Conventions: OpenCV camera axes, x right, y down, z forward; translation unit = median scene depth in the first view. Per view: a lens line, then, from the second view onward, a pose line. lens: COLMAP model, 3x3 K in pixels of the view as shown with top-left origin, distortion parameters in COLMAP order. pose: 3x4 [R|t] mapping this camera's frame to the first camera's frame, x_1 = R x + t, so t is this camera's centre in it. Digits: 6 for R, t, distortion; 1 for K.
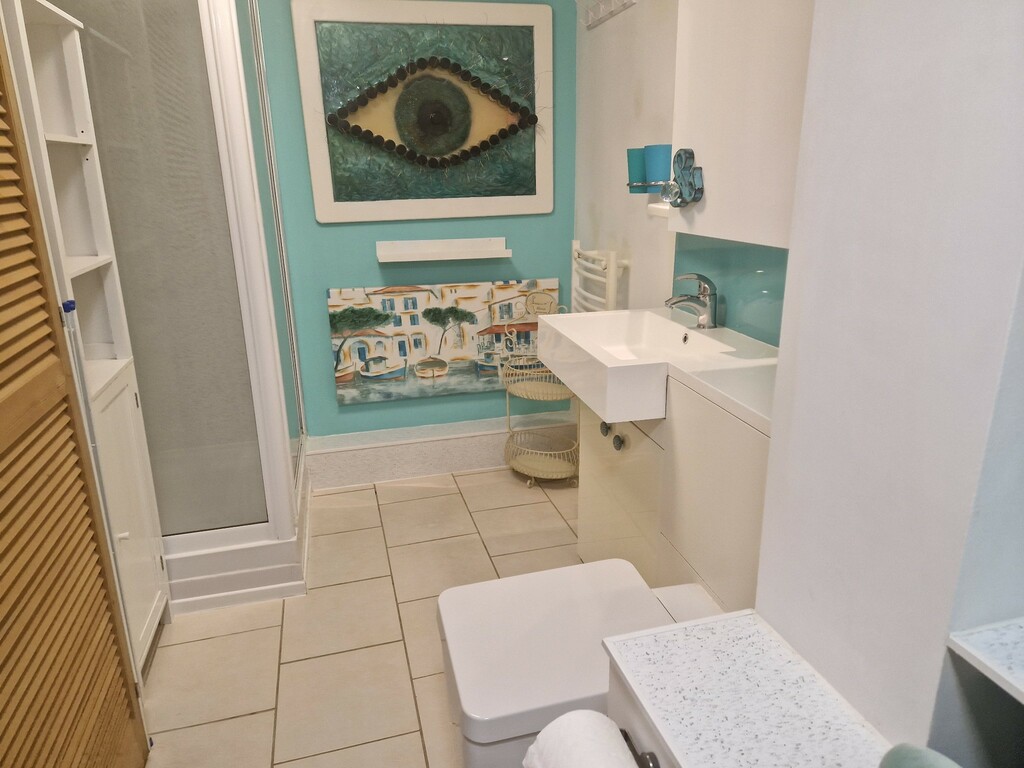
lens RADIAL K [[676.2, 0, 518.1], [0, 676.2, 374.2], [0, 0, 1]] dist [0.094311, -0.089164]
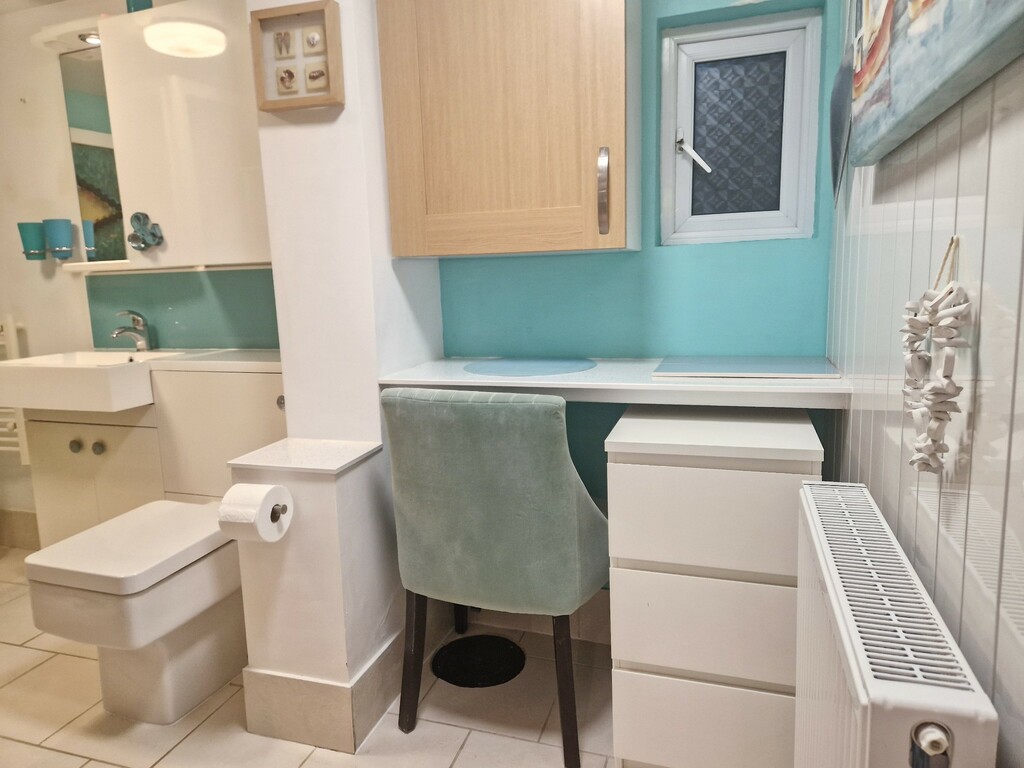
lens RADIAL K [[687.5, 0, 513.0], [0, 687.5, 375.1], [0, 0, 1]] dist [0.089616, -0.068839]
pose [[0.551857, -0.143017, 0.821584, -0.587434], [0.274360, 0.961478, -0.016918, 0.254900], [-0.787515, 0.234746, 0.569837, -0.433925]]
